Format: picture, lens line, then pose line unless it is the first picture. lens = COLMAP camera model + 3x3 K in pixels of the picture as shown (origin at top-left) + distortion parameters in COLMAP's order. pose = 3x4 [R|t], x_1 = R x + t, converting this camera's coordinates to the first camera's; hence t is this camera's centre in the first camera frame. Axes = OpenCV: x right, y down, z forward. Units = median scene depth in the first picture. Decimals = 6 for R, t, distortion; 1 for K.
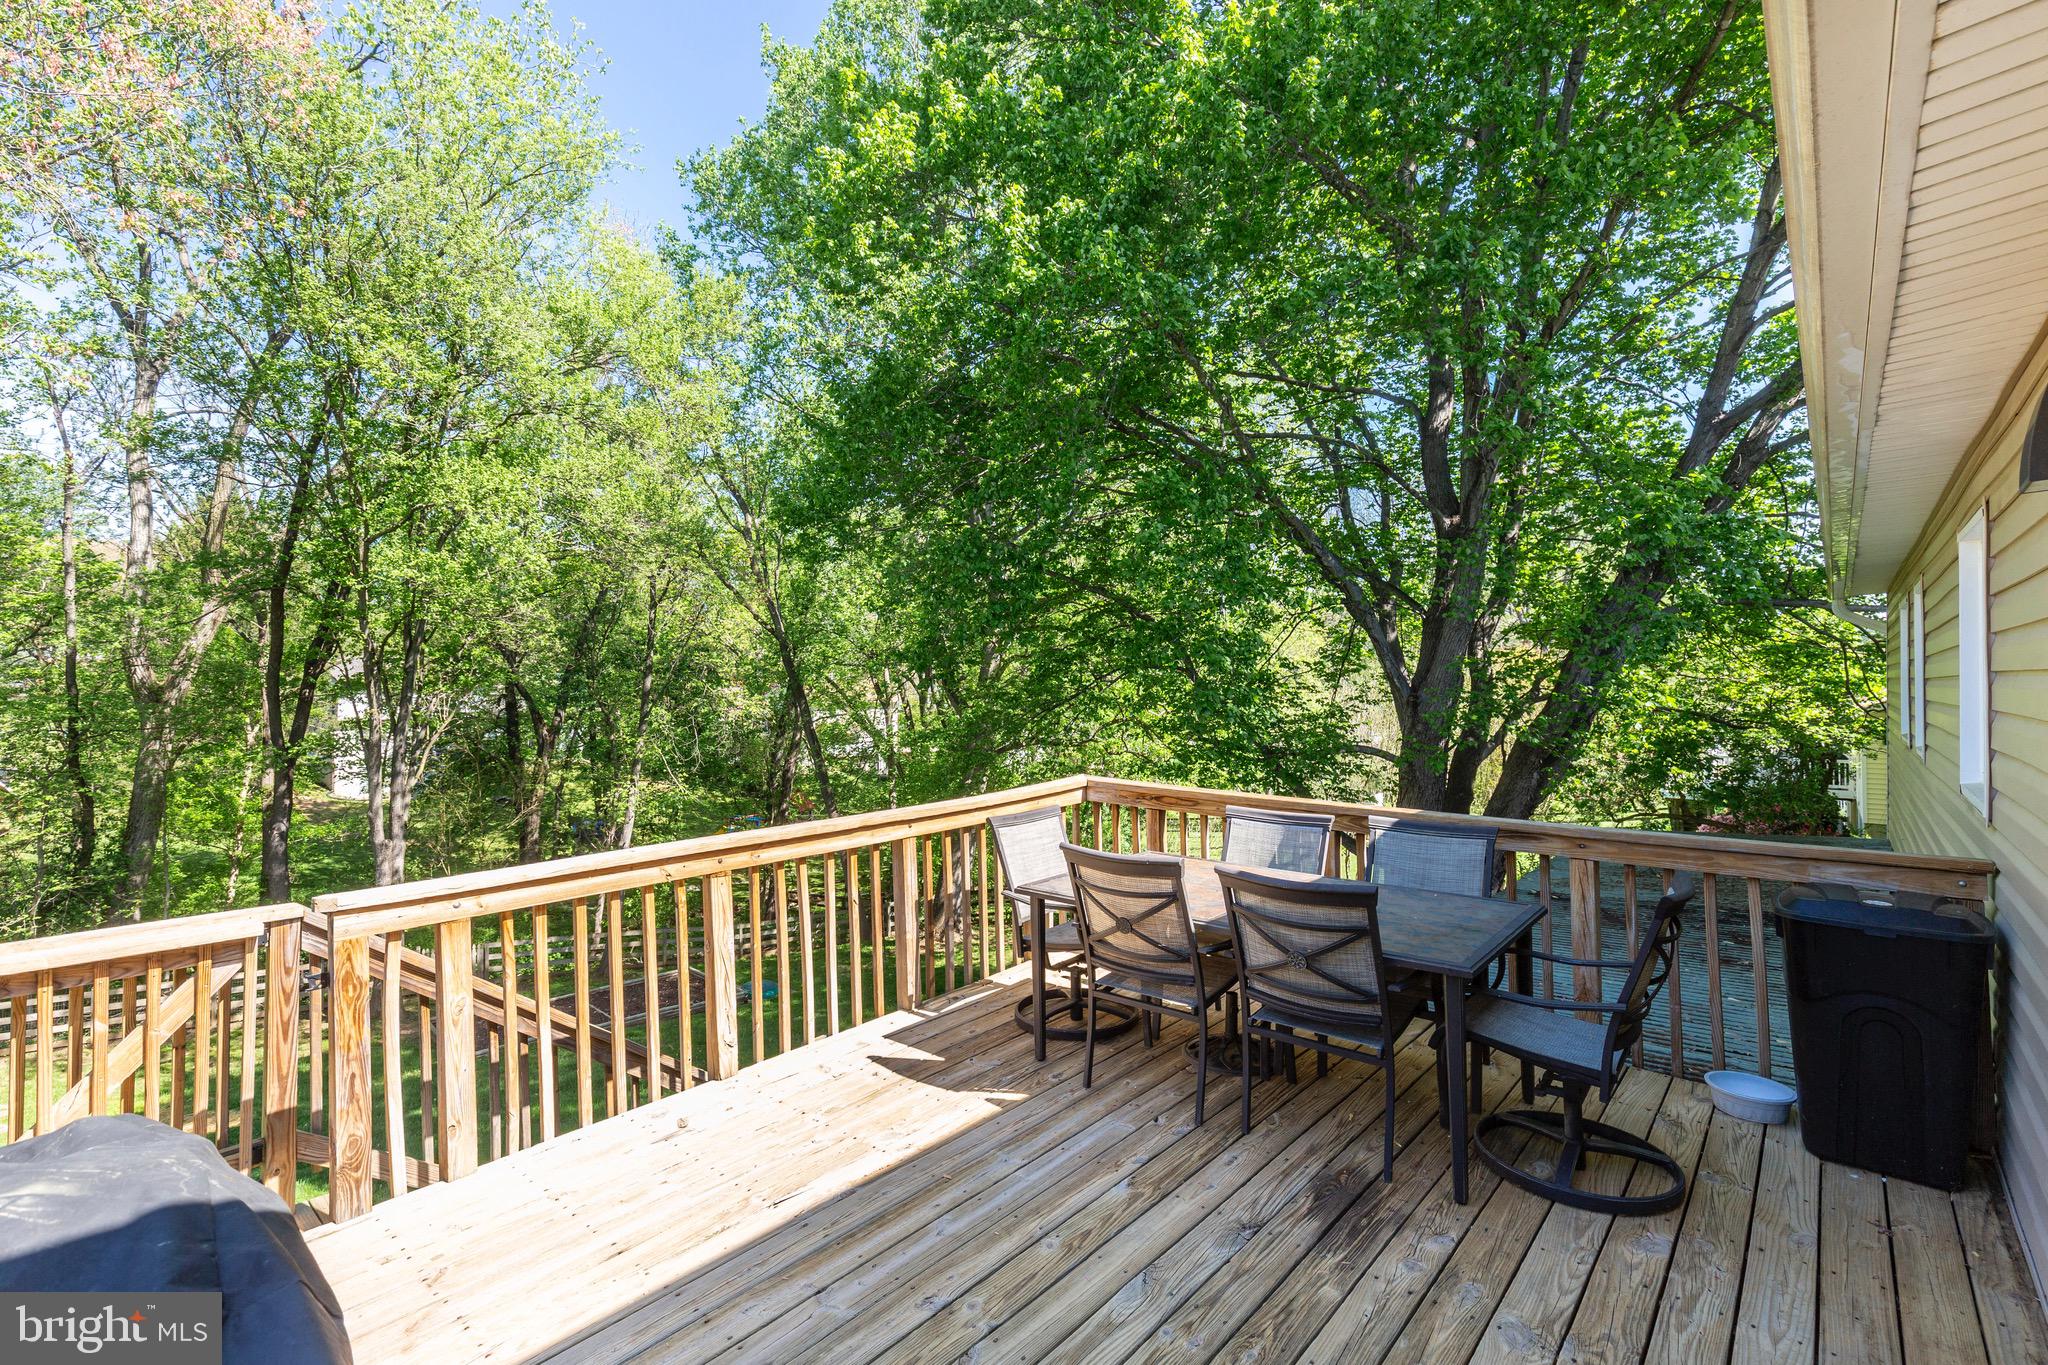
lens RADIAL K [[929.6, 0, 1012.8], [0, 929.6, 680.9], [0, 0, 1]] dist [-0.002128, -0.000077]
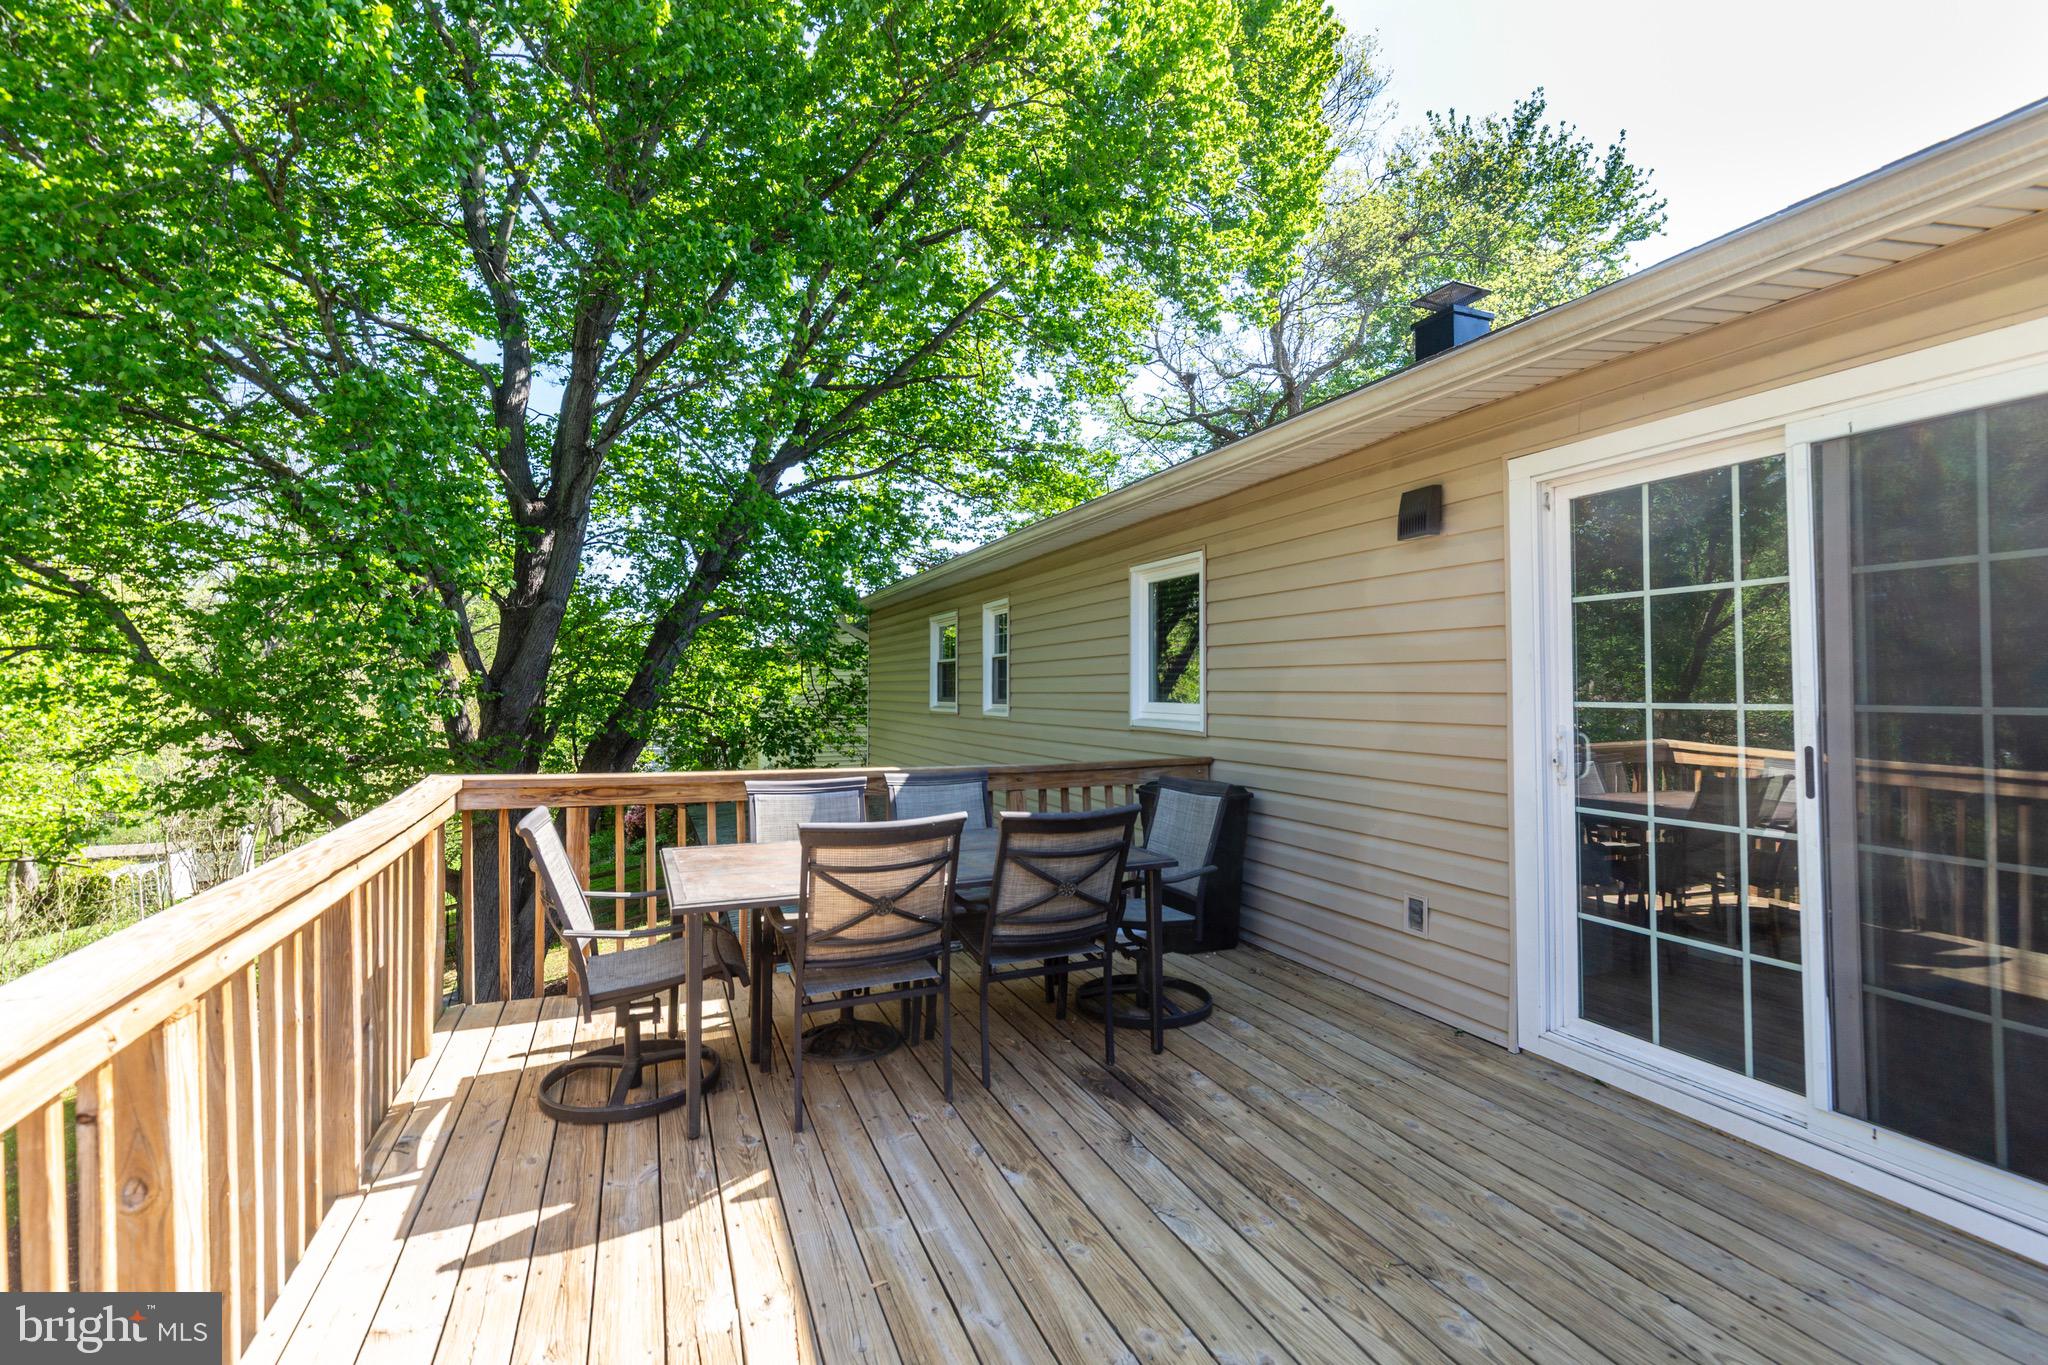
lens RADIAL K [[929.6, 0, 1015.7], [0, 929.6, 683.1], [0, 0, 1]] dist [-0.002128, -0.000077]
pose [[0.449329, 0.002593, 0.893362, -0.589739], [0.006505, 0.999960, -0.006174, 0.066287], [-0.893342, 0.008586, 0.449295, 0.513769]]
